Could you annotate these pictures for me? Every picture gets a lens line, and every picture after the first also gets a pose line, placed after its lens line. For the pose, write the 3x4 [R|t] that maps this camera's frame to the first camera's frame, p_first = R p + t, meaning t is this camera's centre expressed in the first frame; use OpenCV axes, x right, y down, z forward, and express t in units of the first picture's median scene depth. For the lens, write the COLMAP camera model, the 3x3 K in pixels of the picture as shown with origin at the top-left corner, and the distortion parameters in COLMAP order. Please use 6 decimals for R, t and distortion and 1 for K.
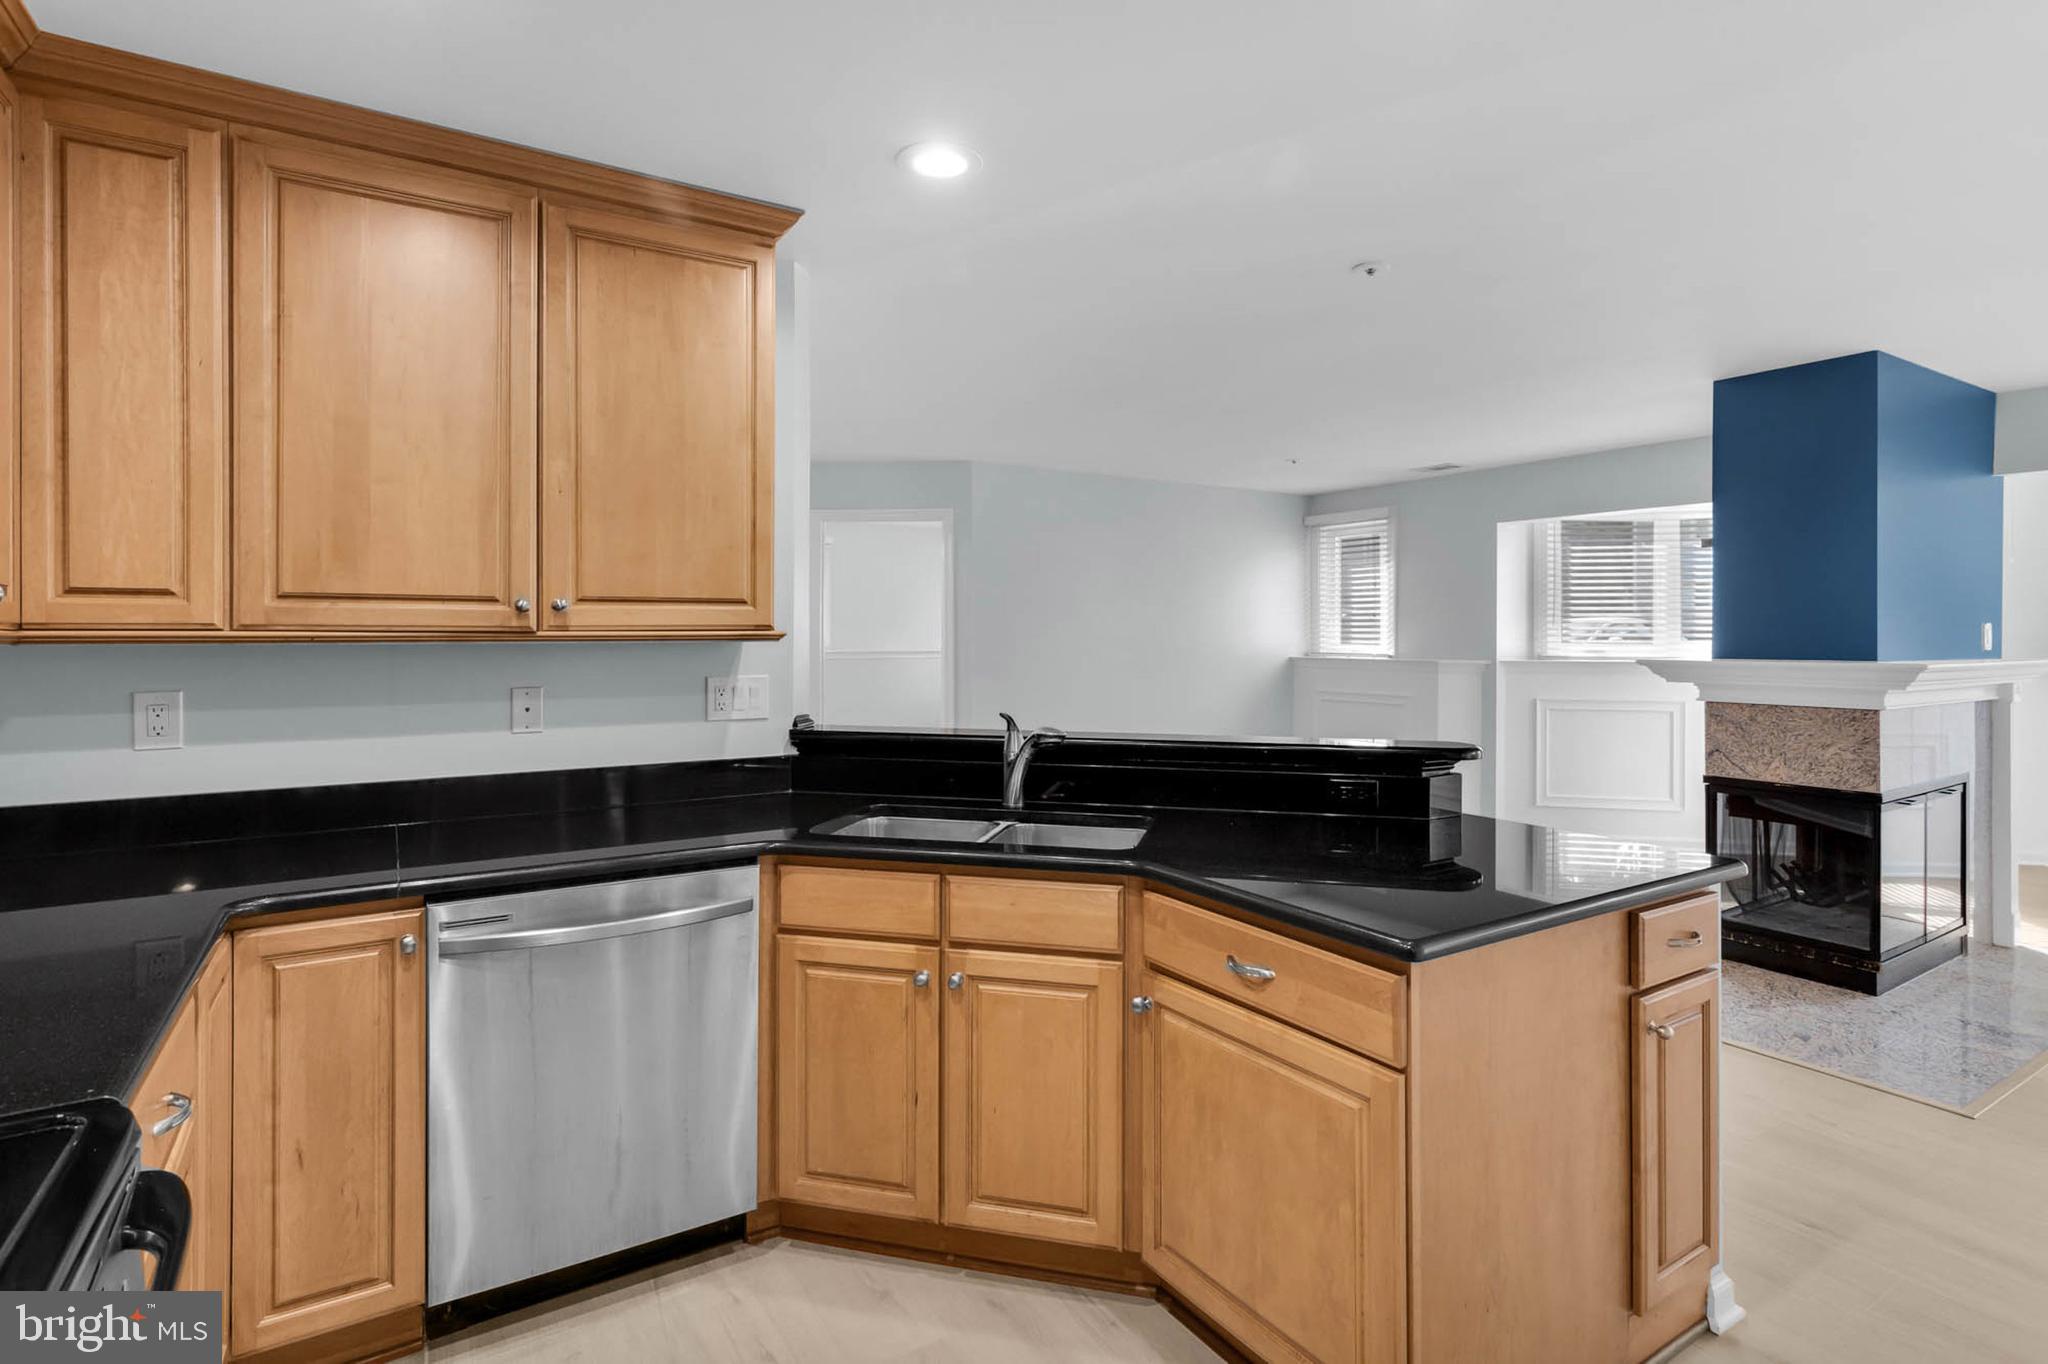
lens RADIAL K [[991.5, 0, 1015.5], [0, 991.5, 639.4], [0, 0, 1]] dist [0.000040, -0.000155]
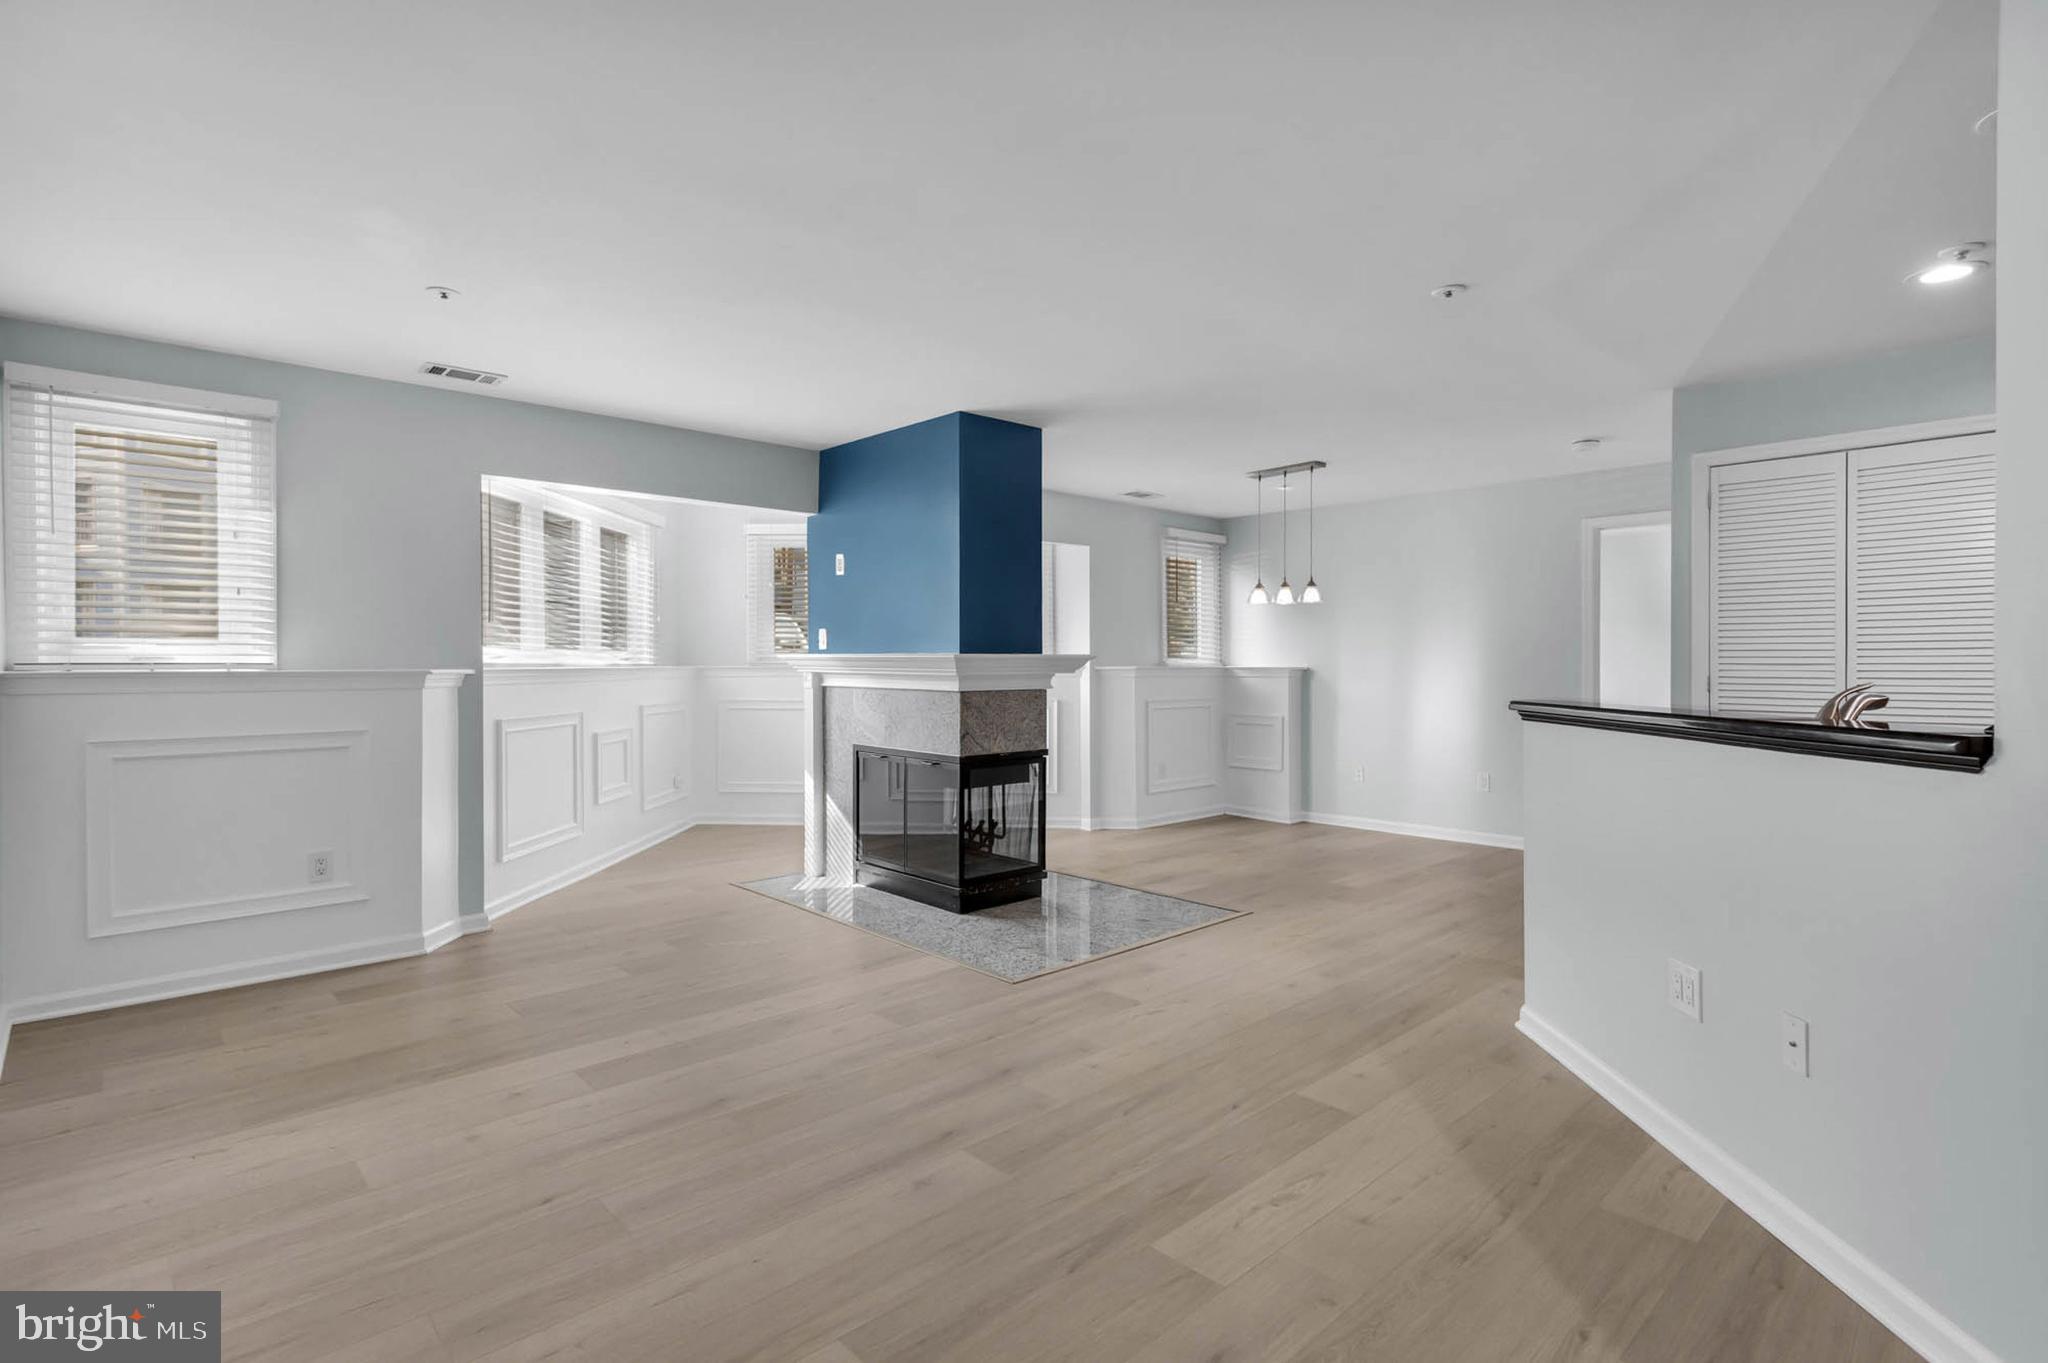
lens RADIAL K [[1024.2, 0, 1024.0], [0, 1024.2, 681.5], [0, 0, 1]] dist [-0.001823, -0.000164]
pose [[-0.202484, -0.017637, 0.979127, -0.519410], [0.006851, 0.999788, 0.019426, 0.032660], [-0.979262, 0.010641, -0.202320, 1.310377]]
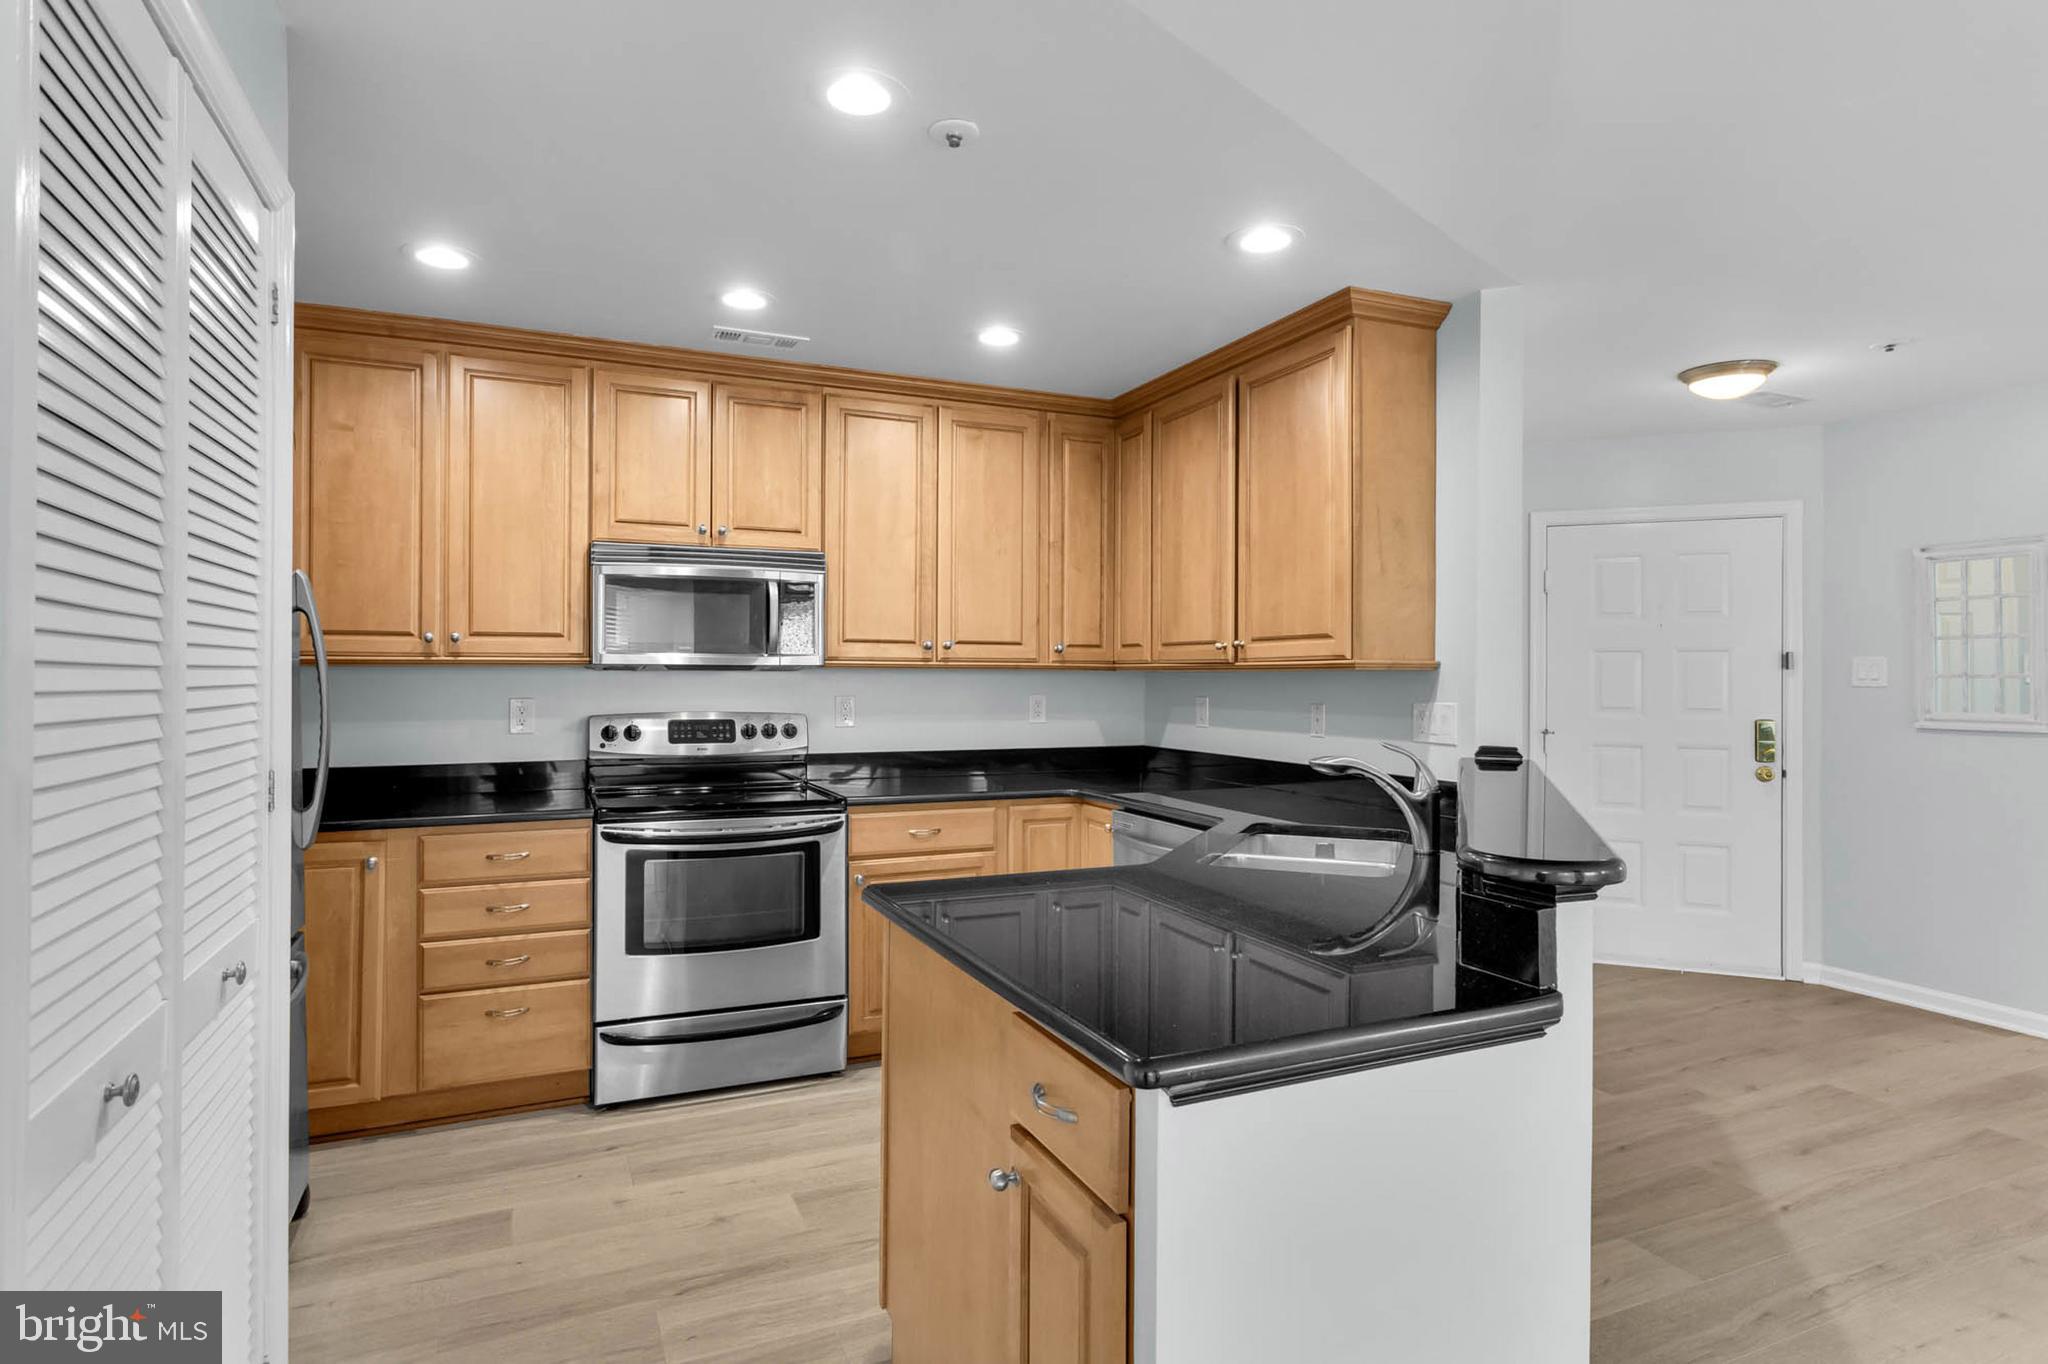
lens RADIAL K [[1108.5, 0, 1069.7], [0, 1108.5, 666.6], [0, 0, 1]] dist [-0.004628, 0.000918]
pose [[-0.104551, -0.008622, -0.994482, 0.697212], [-0.010846, 0.999913, -0.007528, 0.007460], [0.994460, 0.009999, -0.104635, 0.537093]]
